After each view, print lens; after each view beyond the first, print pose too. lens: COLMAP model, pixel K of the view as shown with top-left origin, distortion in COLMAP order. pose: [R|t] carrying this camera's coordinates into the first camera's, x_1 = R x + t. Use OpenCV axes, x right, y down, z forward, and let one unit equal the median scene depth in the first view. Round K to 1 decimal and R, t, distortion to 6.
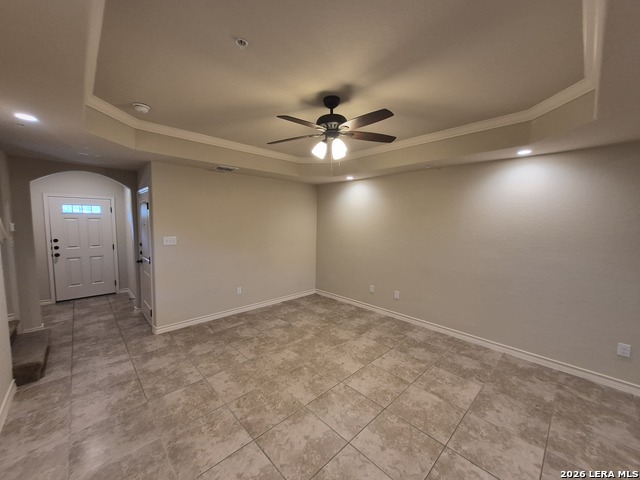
lens RADIAL K [[253.5, 0, 316.2], [0, 253.5, 240.2], [0, 0, 1]] dist [0.011166, -0.000018]
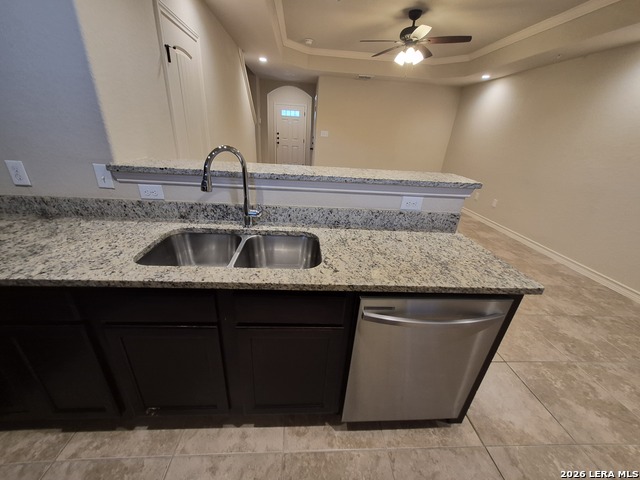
lens RADIAL K [[253.5, 0, 316.2], [0, 253.5, 240.2], [0, 0, 1]] dist [0.011166, -0.000018]
pose [[0.768781, 0.289499, -0.570234, 0.467768], [-0.098041, 0.934482, 0.342245, 0.084036], [0.631953, -0.207205, 0.746794, -0.332640]]
